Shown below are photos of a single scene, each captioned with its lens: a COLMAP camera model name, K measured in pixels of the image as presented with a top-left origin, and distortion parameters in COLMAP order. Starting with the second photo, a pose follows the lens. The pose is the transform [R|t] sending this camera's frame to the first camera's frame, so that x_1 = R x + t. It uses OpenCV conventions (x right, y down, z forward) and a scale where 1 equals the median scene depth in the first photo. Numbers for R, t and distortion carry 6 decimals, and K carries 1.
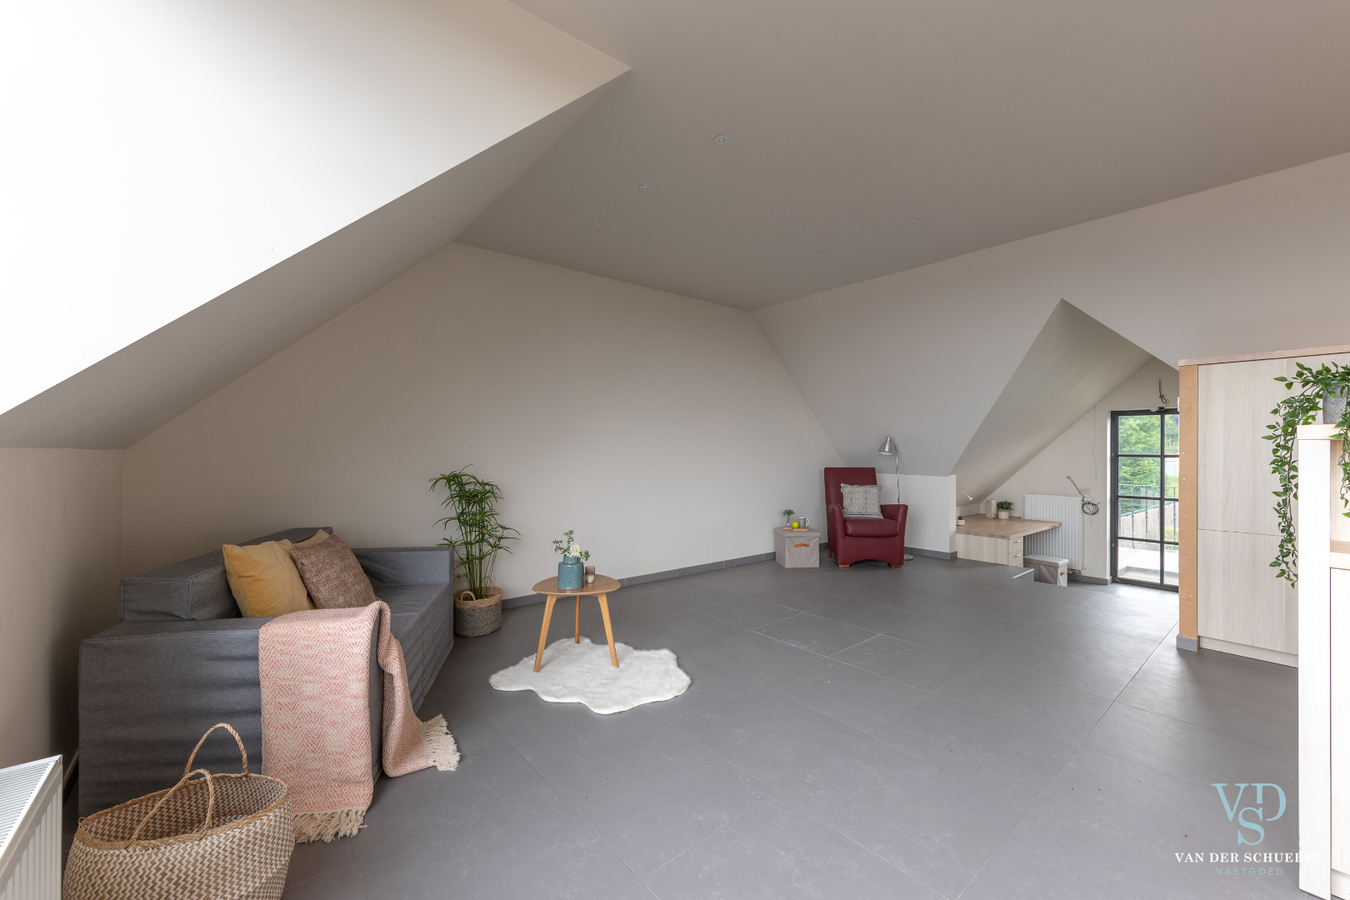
lens RADIAL K [[529.7, 0, 675.0], [0, 529.7, 450.0], [0, 0, 1]] dist [0.004006, 0.000168]
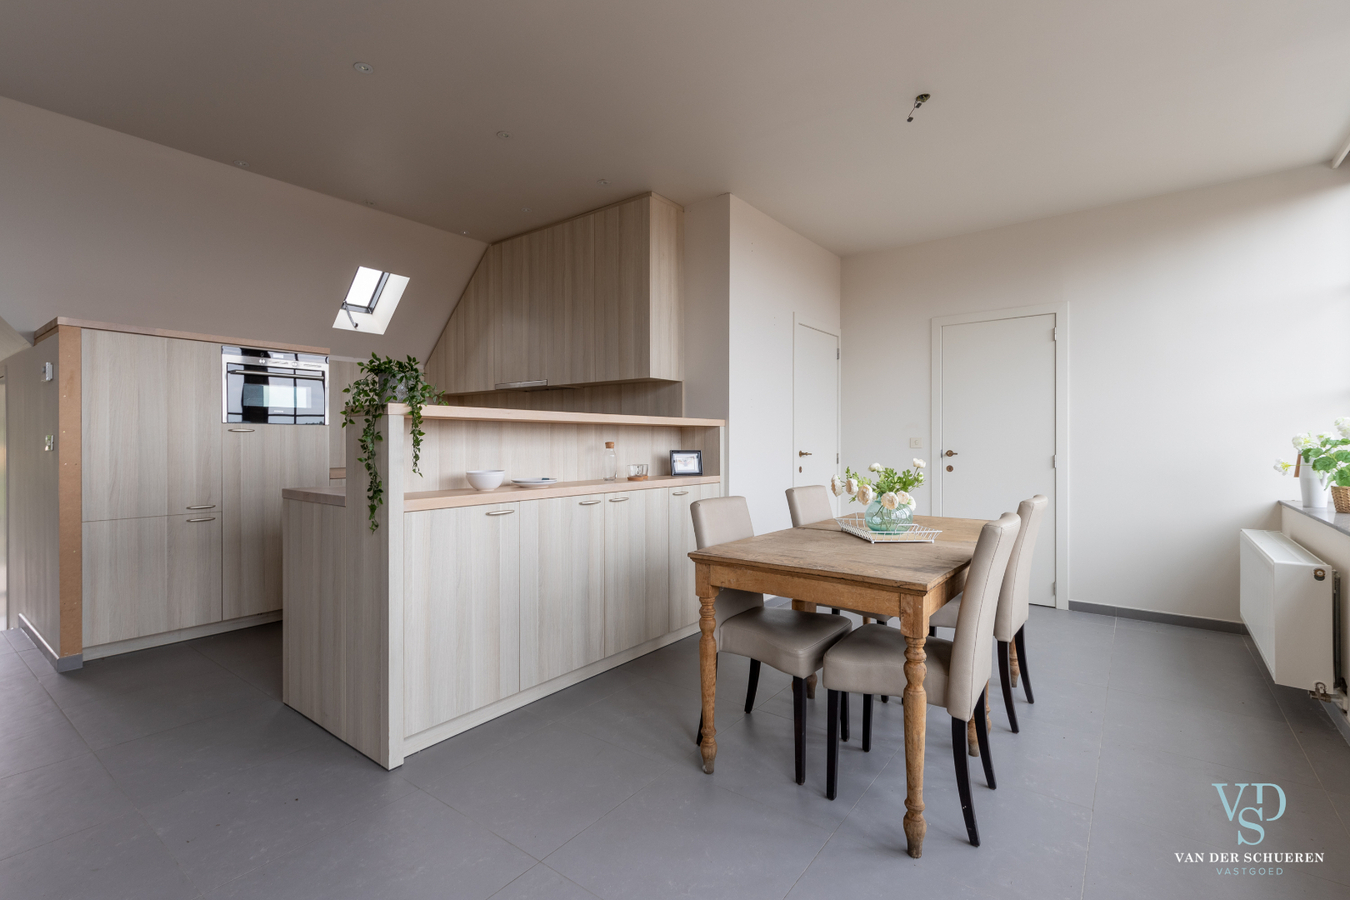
lens RADIAL K [[622.2, 0, 675.0], [0, 622.2, 450.0], [0, 0, 1]] dist [0.002111, 0.000212]
pose [[-0.226883, -0.014138, 0.973819, -0.195450], [-0.000467, 0.999896, 0.014408, 0.020049], [-0.973922, 0.002814, -0.226866, 0.316375]]
